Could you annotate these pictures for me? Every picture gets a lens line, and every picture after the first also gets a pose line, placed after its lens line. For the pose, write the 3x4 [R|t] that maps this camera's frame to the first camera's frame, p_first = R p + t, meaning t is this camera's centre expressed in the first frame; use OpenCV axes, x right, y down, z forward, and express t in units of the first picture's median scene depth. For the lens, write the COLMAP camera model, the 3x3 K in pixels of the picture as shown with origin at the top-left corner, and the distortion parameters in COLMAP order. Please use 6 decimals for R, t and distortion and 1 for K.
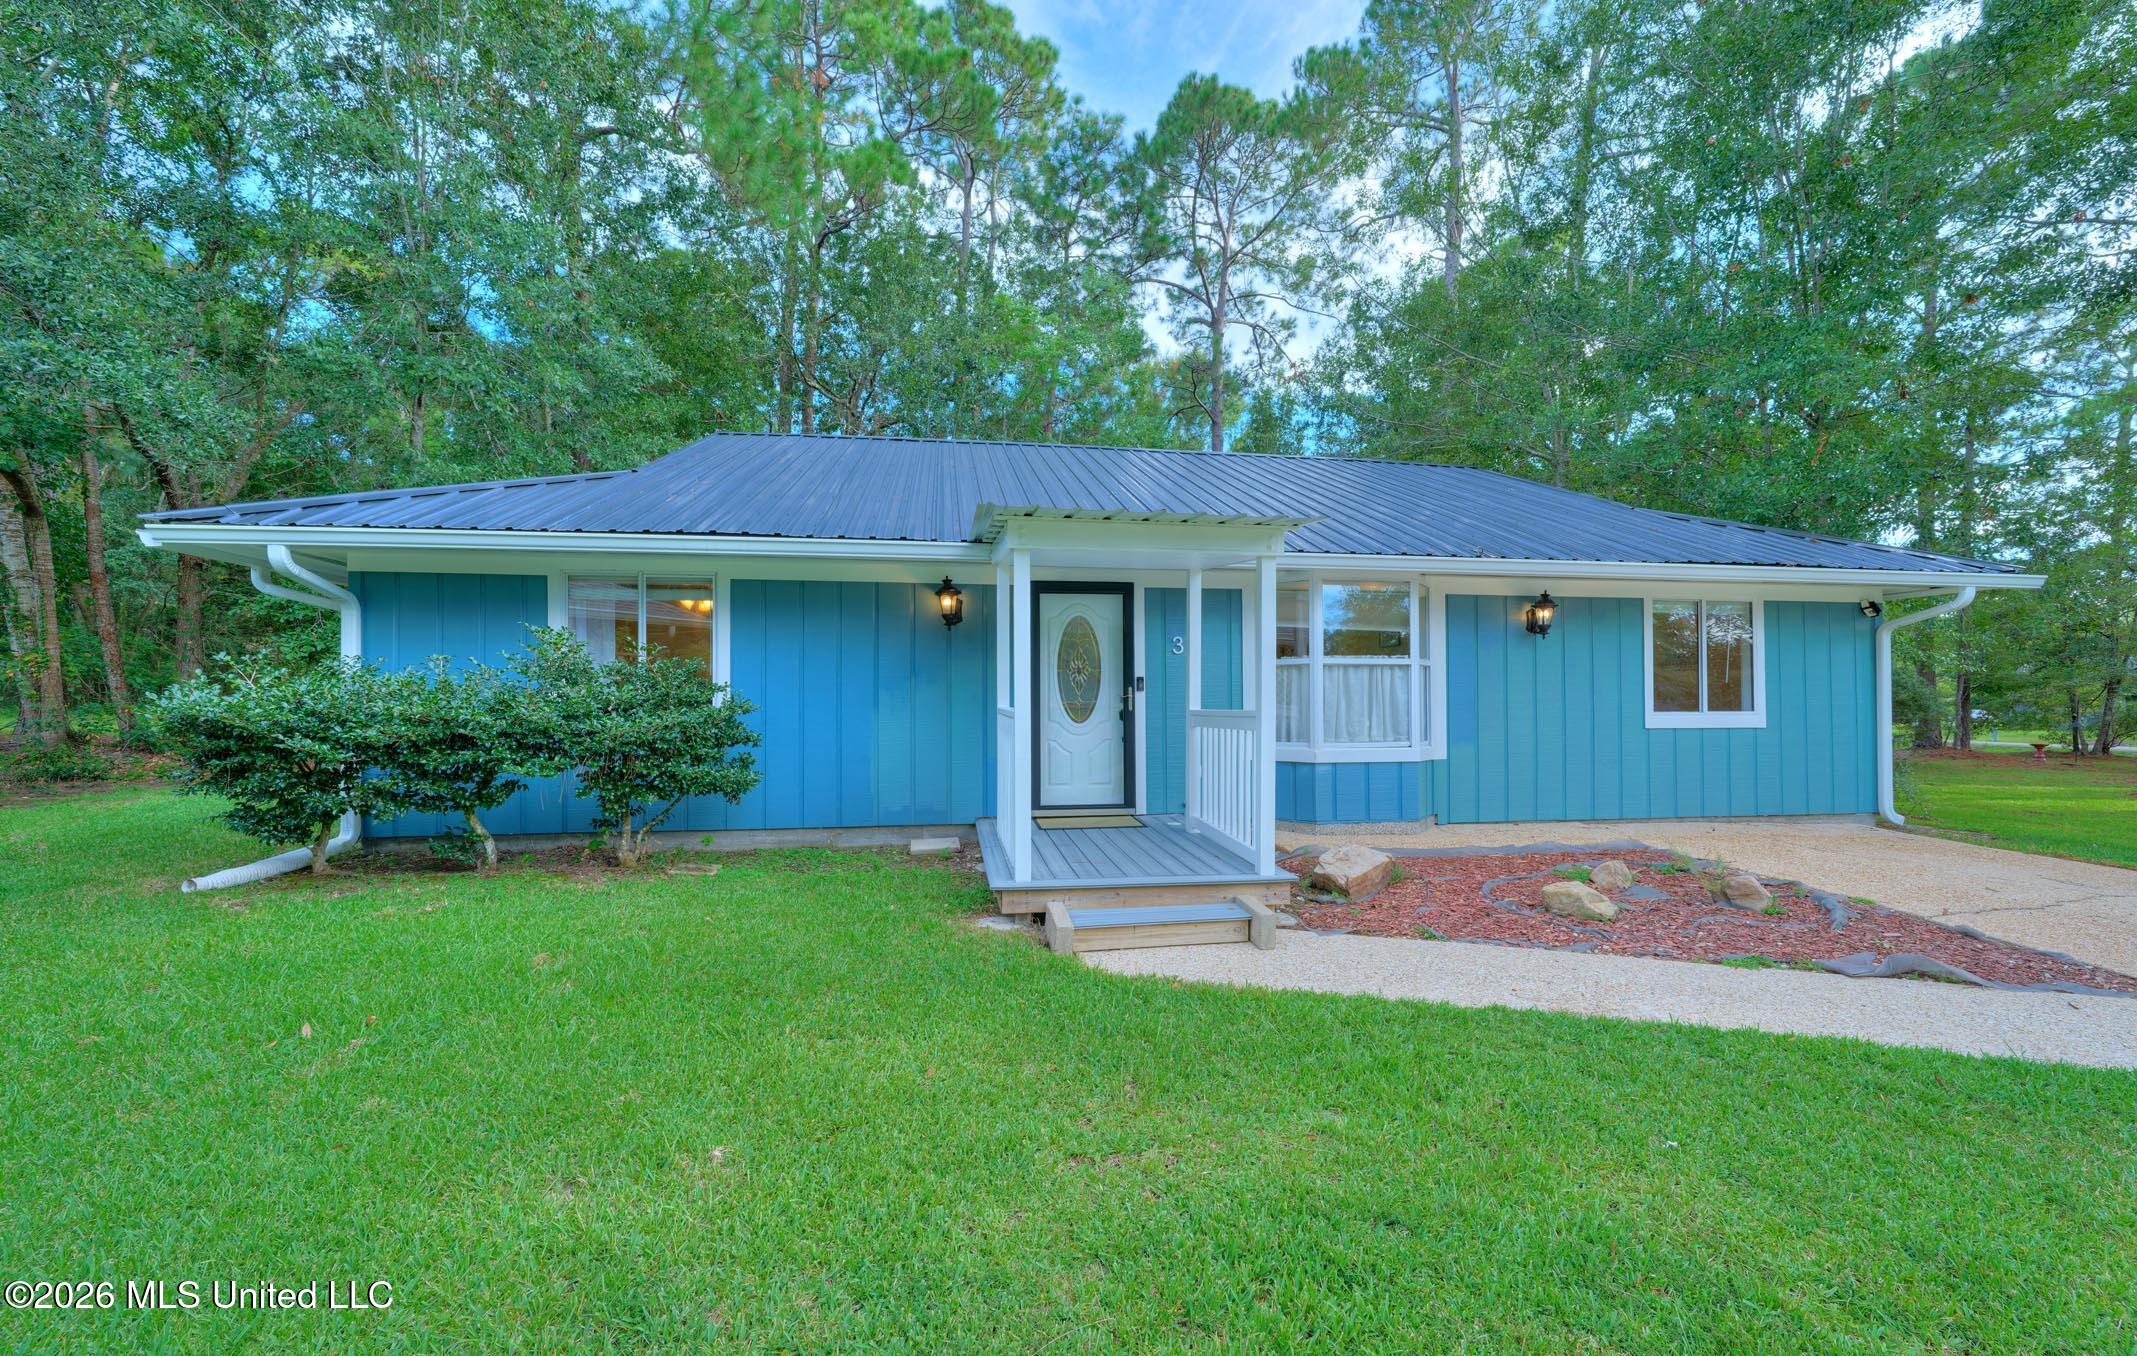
lens RADIAL K [[824.6, 0, 1068.0], [0, 824.6, 684.6], [0, 0, 1]] dist [-0.001693, -0.000264]
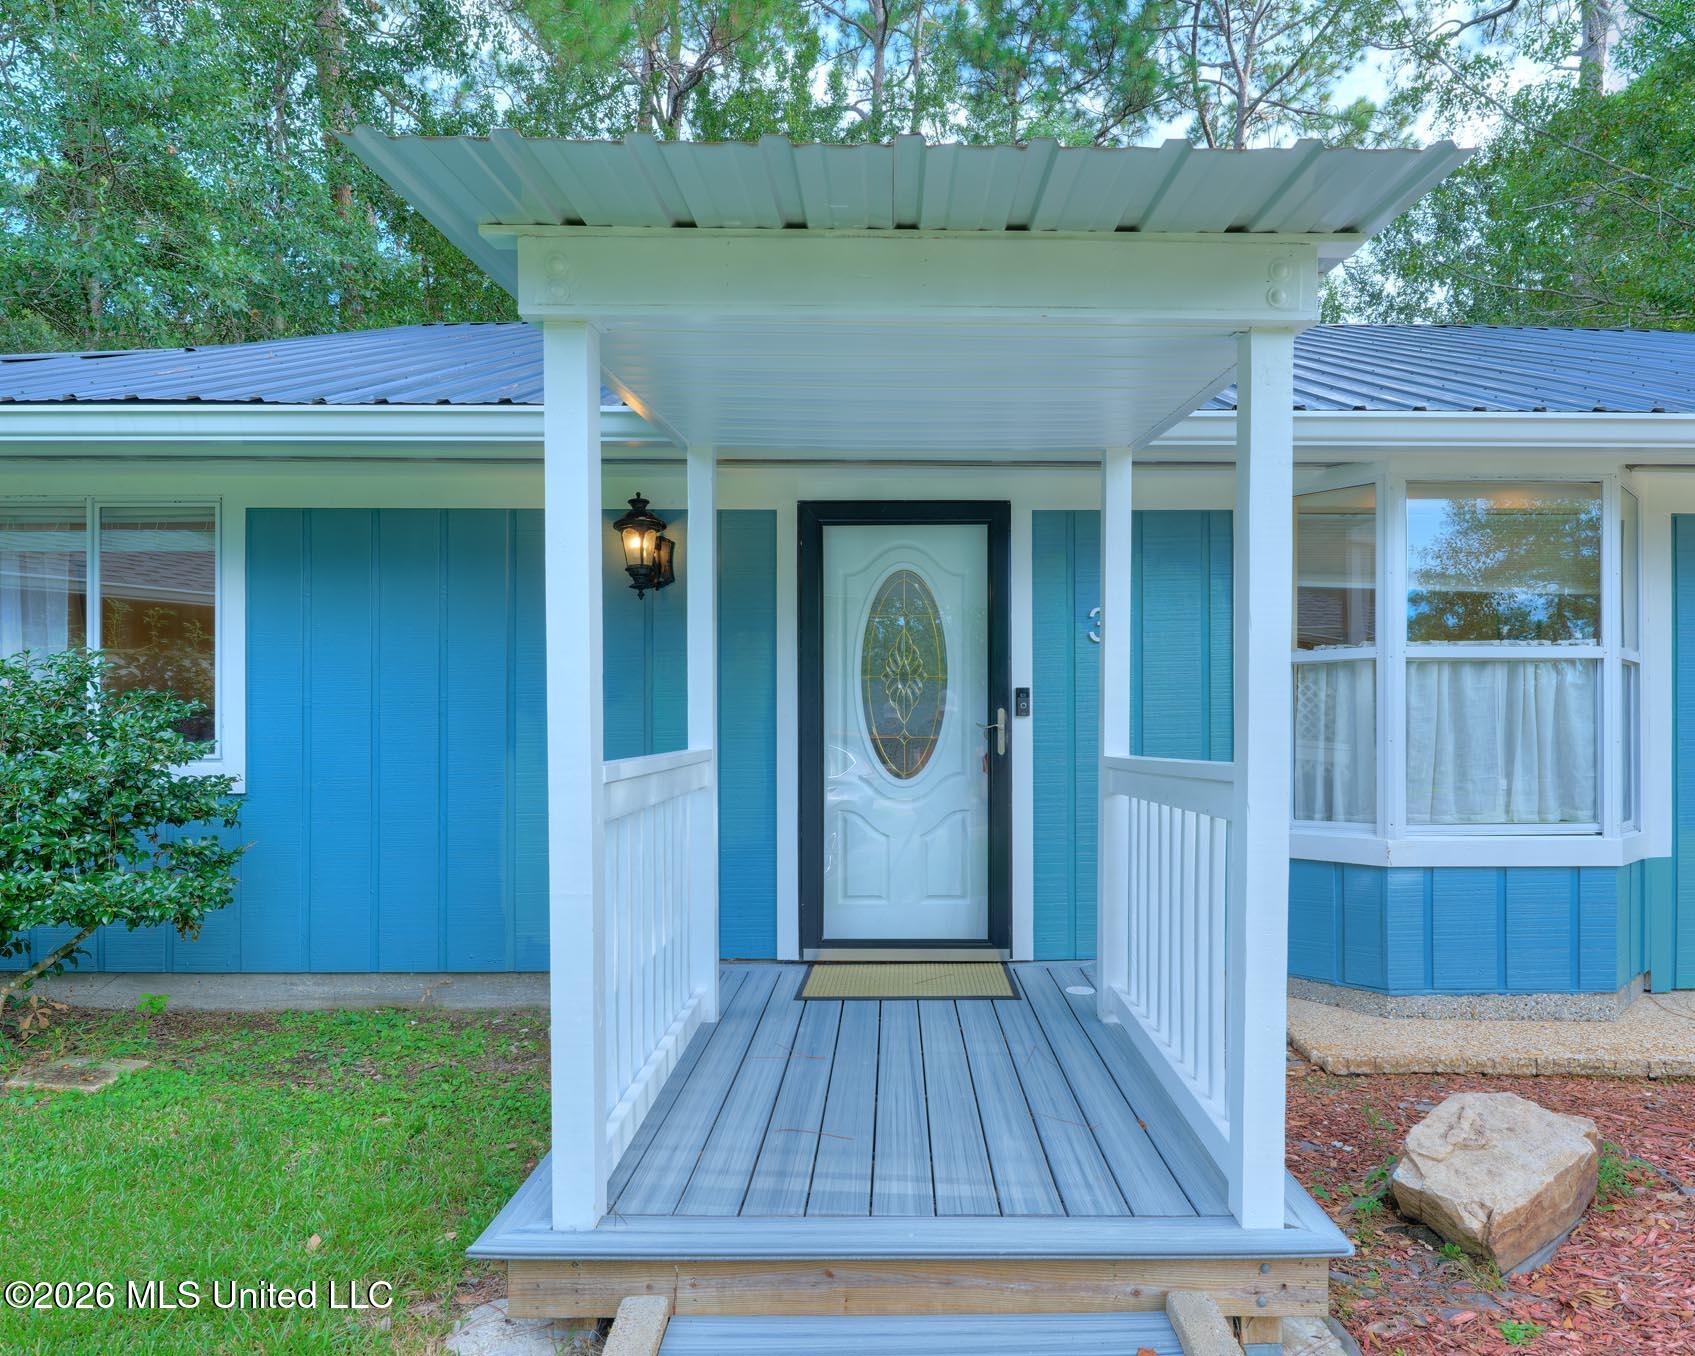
lens RADIAL K [[1023.3, 0, 906.2], [0, 1023.3, 724.5], [0, 0, 1]] dist [-0.006149, -0.000647]
pose [[0.991110, 0.000819, -0.133040, 0.100209], [0.000956, 0.999911, 0.013274, 0.004816], [0.133039, -0.013284, 0.991022, 0.369071]]
